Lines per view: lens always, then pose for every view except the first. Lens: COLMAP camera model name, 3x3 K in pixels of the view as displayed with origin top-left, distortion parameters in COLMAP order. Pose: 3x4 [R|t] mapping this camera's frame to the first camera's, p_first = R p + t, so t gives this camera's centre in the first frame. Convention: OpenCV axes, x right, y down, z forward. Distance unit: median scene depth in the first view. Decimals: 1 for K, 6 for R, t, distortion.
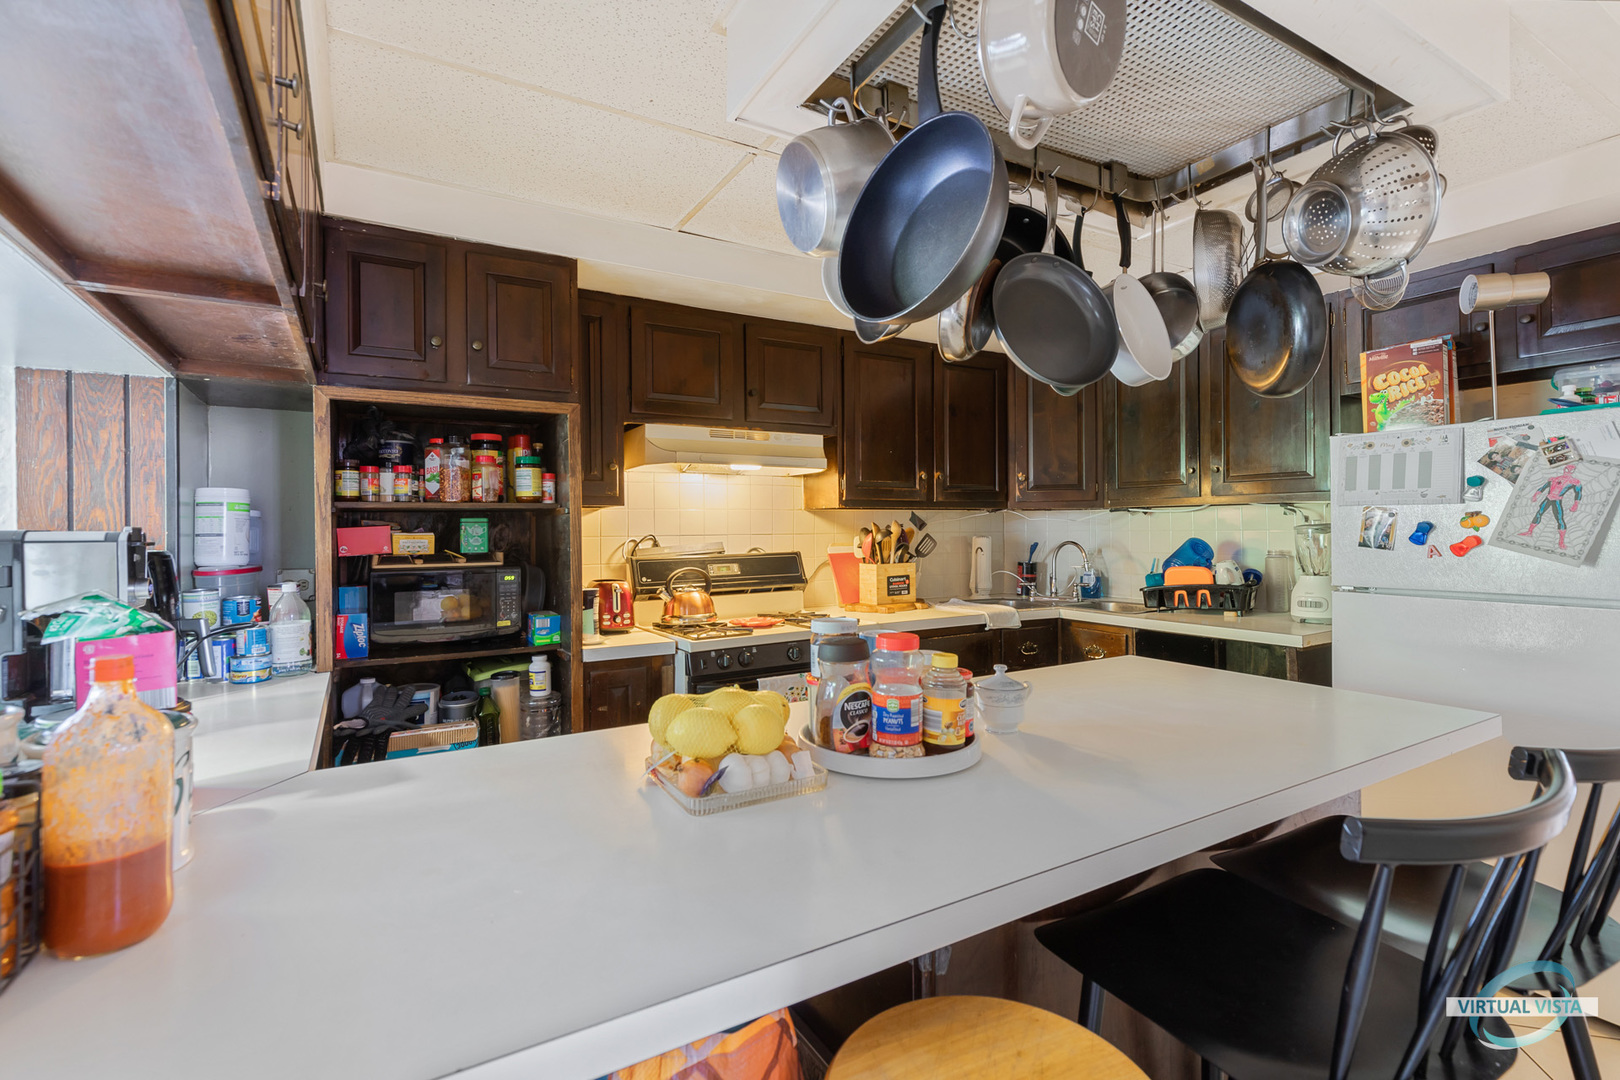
lens RADIAL K [[729.3, 0, 816.1], [0, 729.3, 536.6], [0, 0, 1]] dist [0.006357, -0.001031]
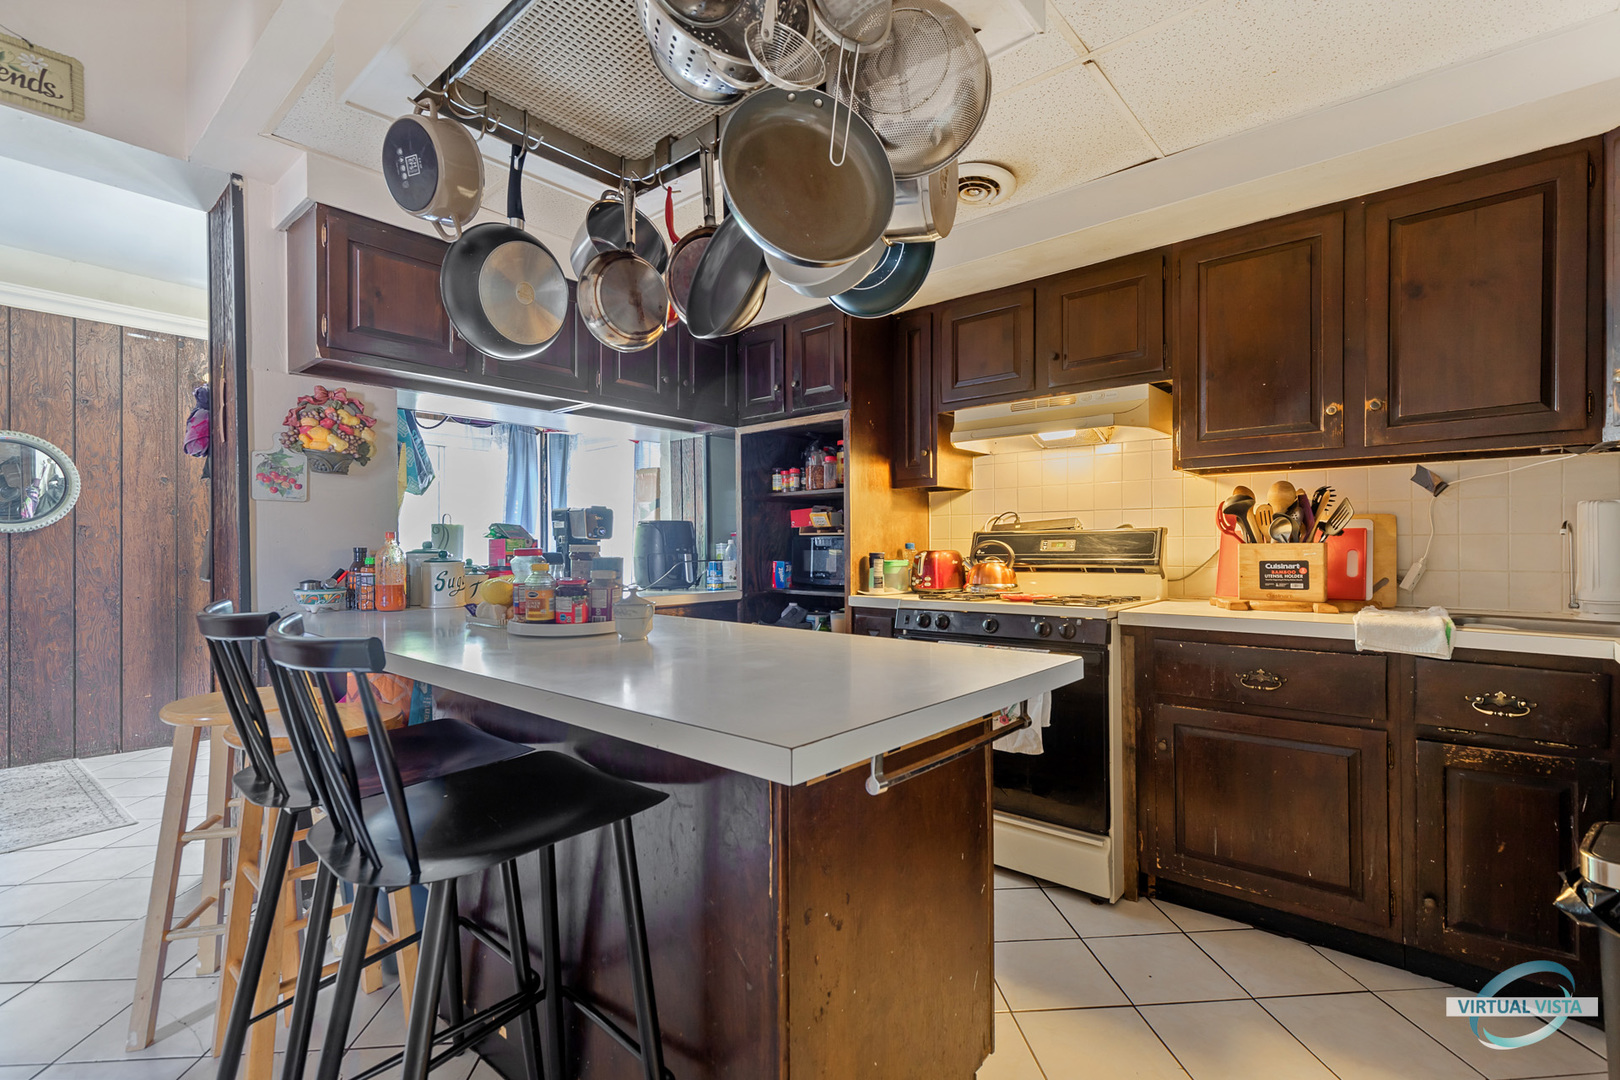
lens RADIAL K [[729.3, 0, 816.1], [0, 729.3, 536.6], [0, 0, 1]] dist [0.006357, -0.001031]
pose [[0.342348, -0.002079, -0.939571, 0.621244], [-0.009373, 0.999940, -0.005628, 0.039380], [0.939527, 0.010733, 0.342308, 0.355098]]
